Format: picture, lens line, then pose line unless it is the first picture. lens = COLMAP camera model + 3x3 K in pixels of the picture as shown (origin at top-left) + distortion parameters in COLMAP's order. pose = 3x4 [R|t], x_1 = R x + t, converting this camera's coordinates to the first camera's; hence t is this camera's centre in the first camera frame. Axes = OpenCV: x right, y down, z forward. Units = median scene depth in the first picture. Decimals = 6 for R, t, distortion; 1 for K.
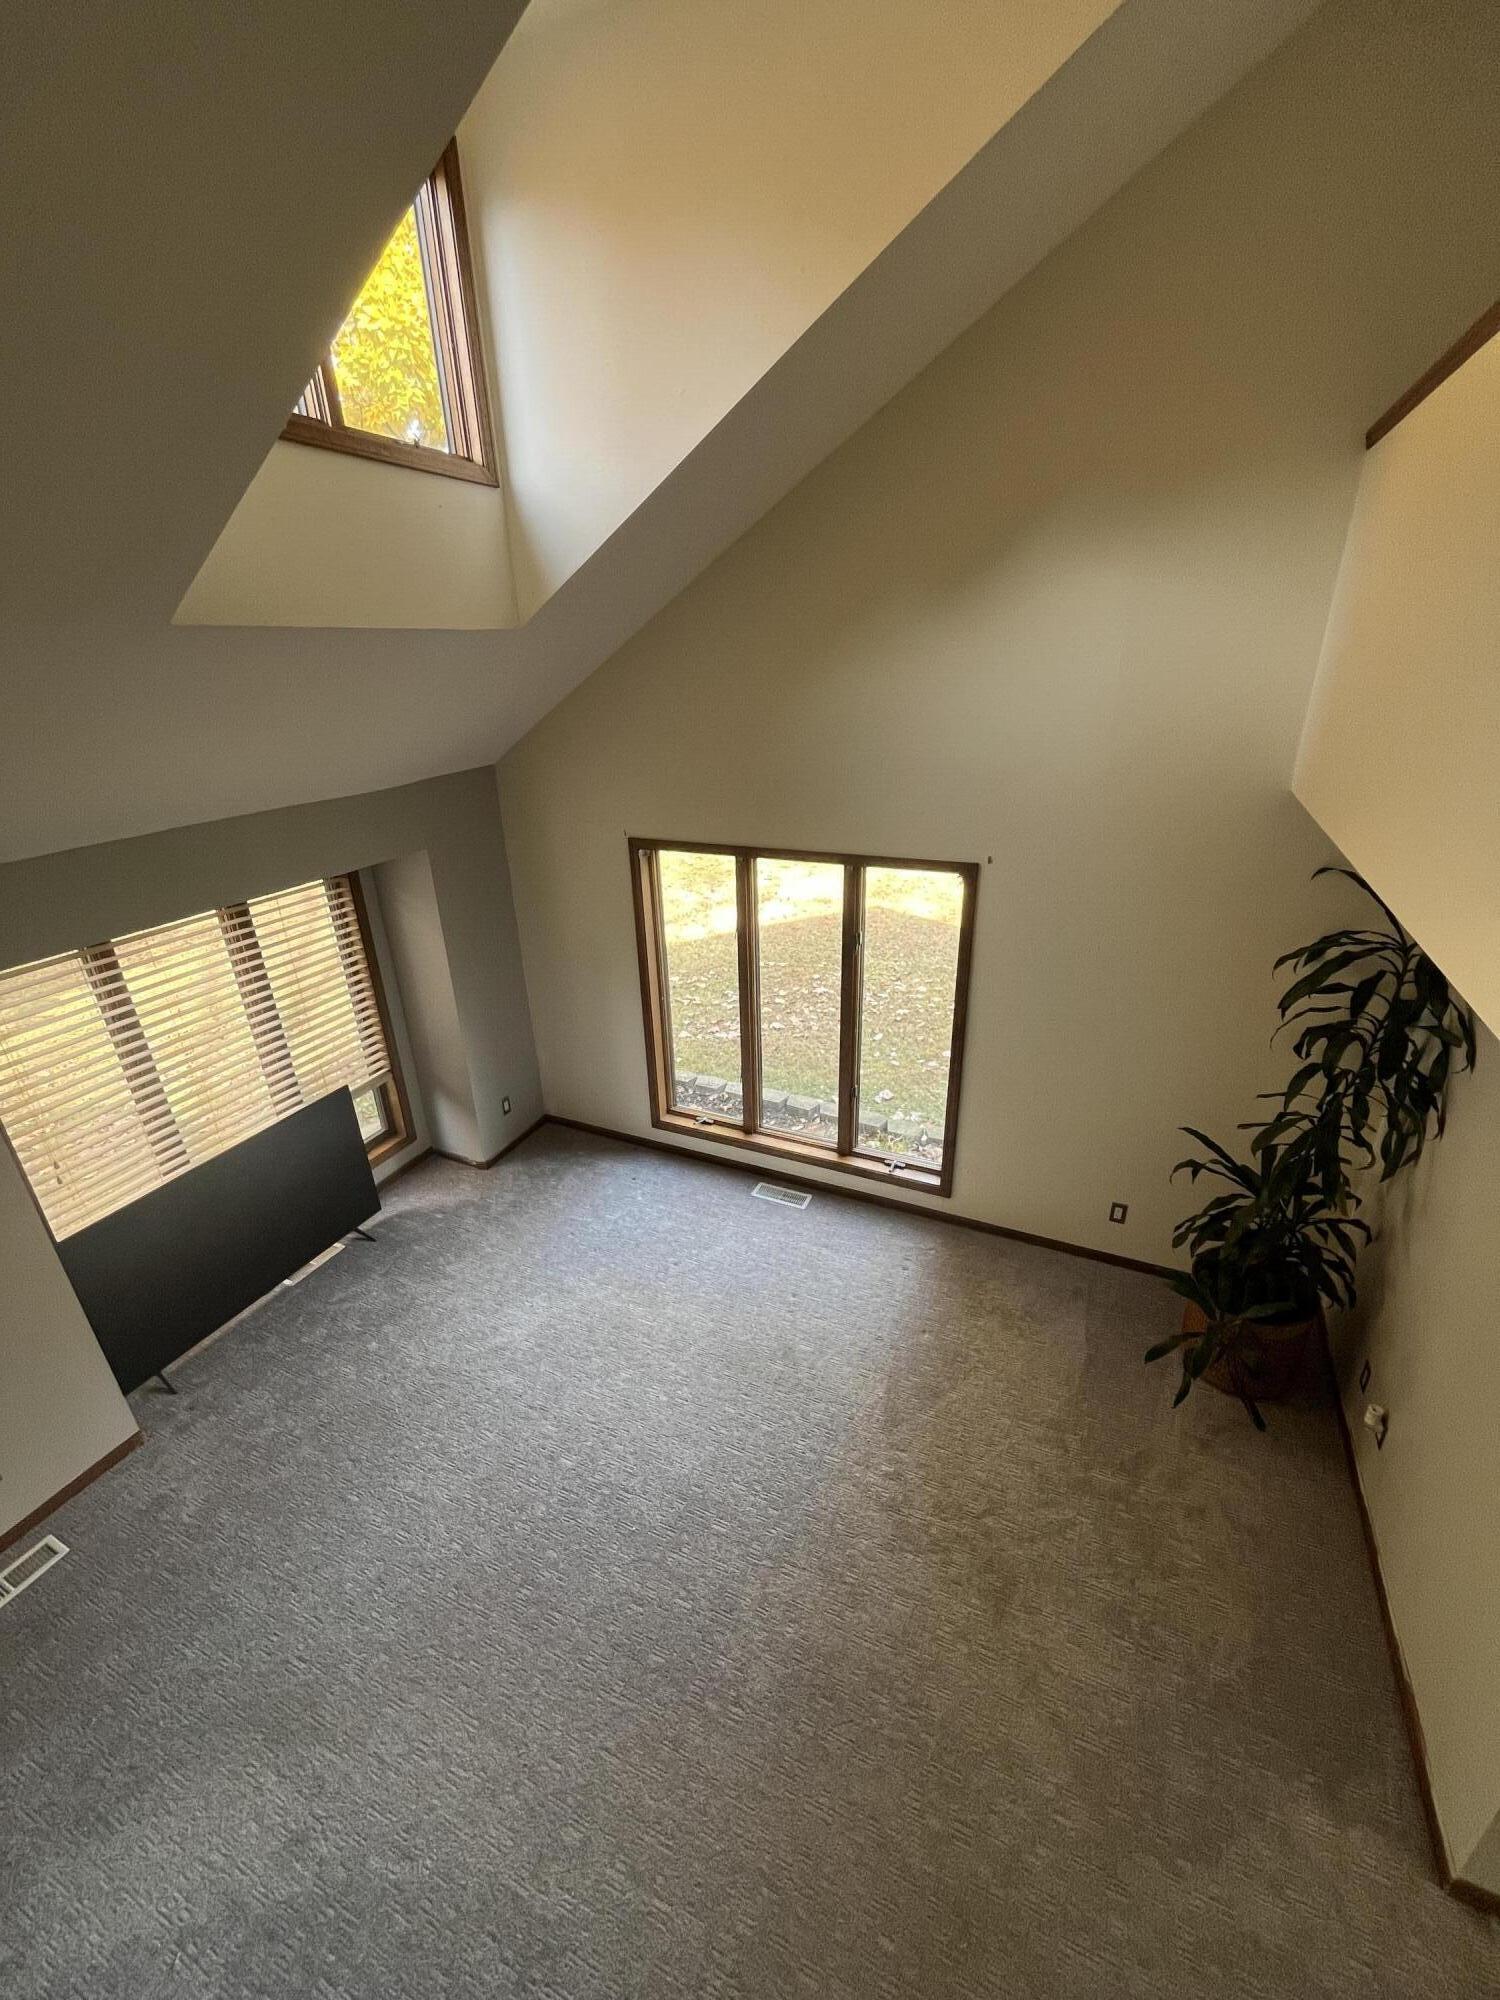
lens RADIAL K [[813.7, 0, 746.9], [0, 813.7, 993.2], [0, 0, 1]] dist [-0.002777, 0.000579]
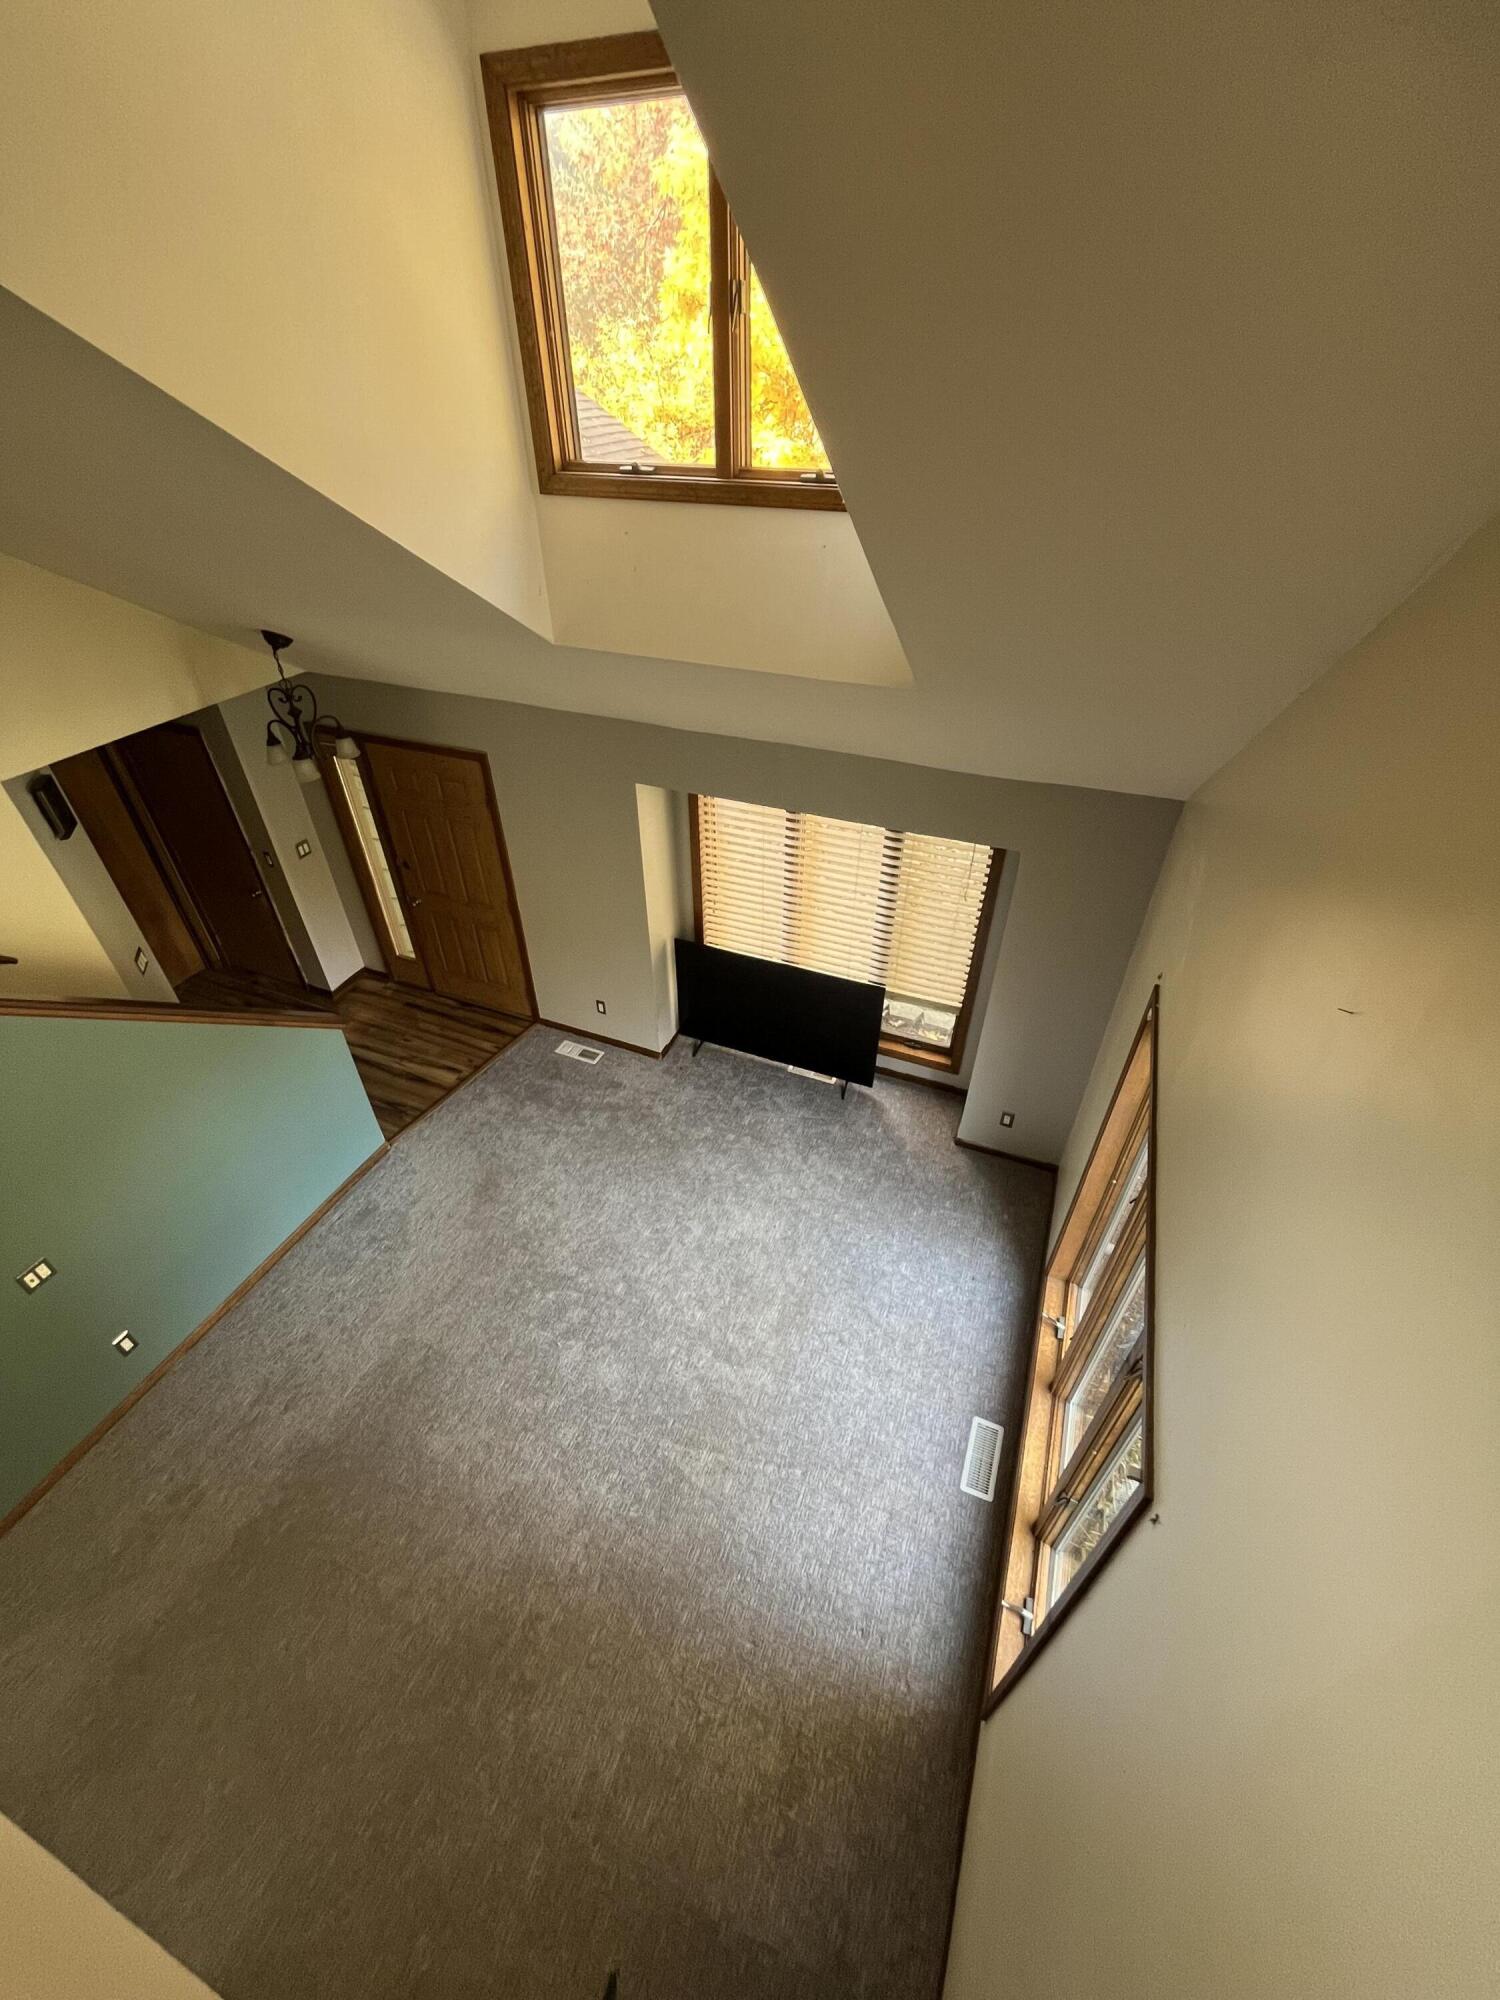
lens RADIAL K [[813.7, 0, 741.9], [0, 813.7, 999.5], [0, 0, 1]] dist [-0.002777, 0.000579]
pose [[0.041825, 0.636947, -0.769772, 0.413744], [-0.387074, 0.720609, 0.575236, -0.489972], [0.921100, 0.273899, 0.276685, 0.560624]]
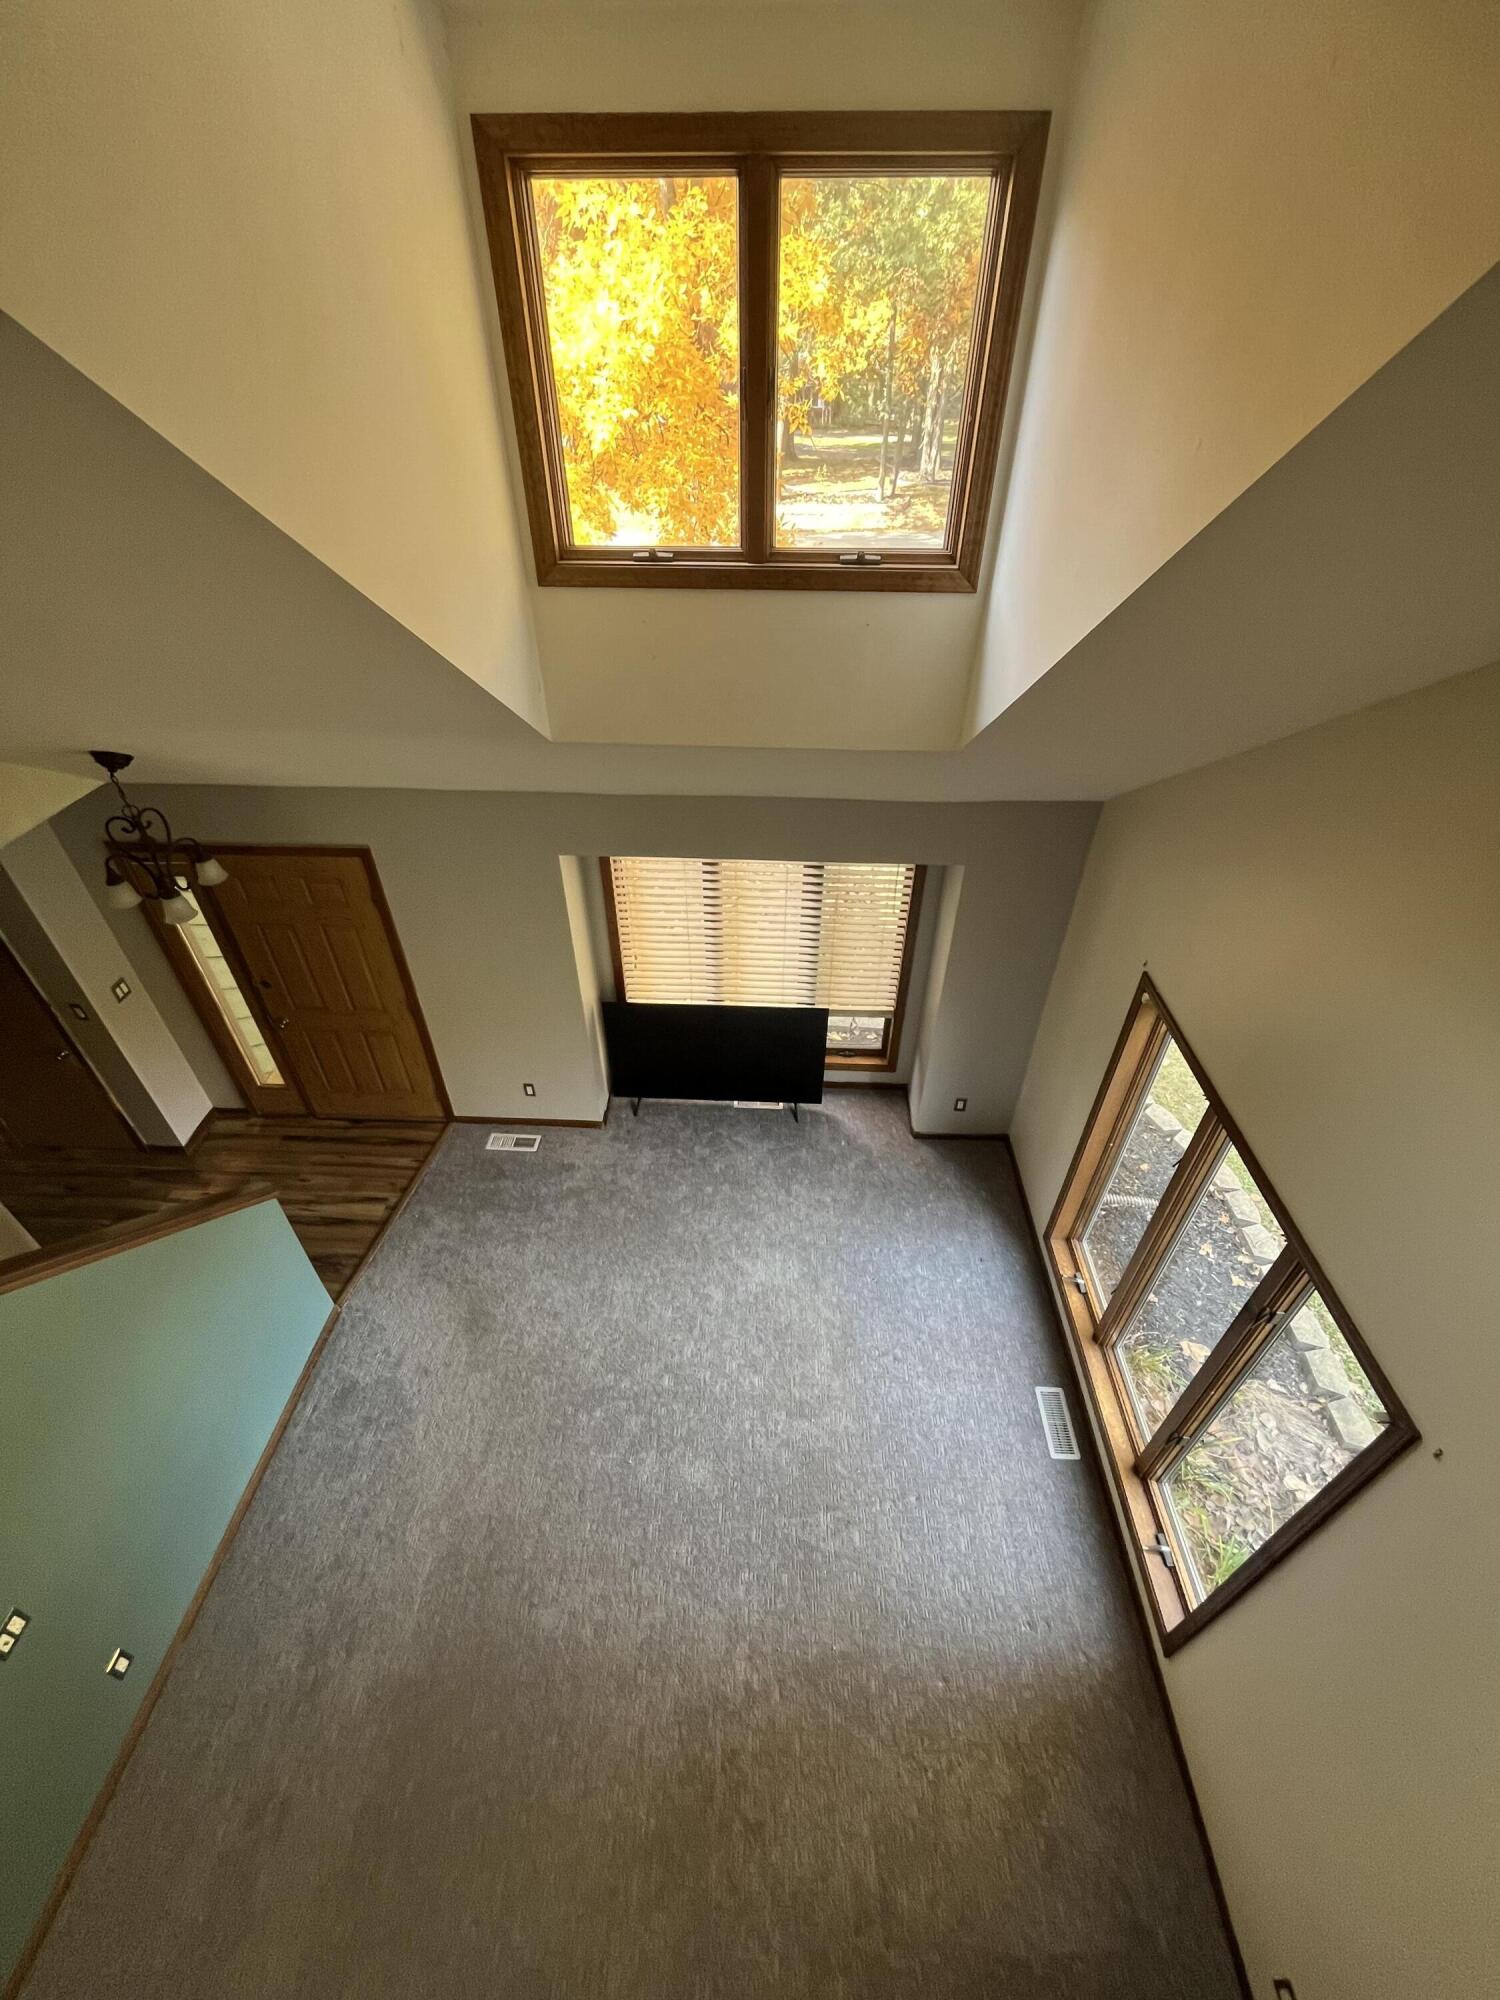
lens RADIAL K [[813.7, 0, 744.9], [0, 813.7, 1000.3], [0, 0, 1]] dist [-0.002777, 0.000579]
pose [[0.384312, 0.595255, -0.705674, 0.297997], [-0.370672, 0.799549, 0.472571, -0.437972], [0.845521, 0.079959, 0.527920, 0.316892]]
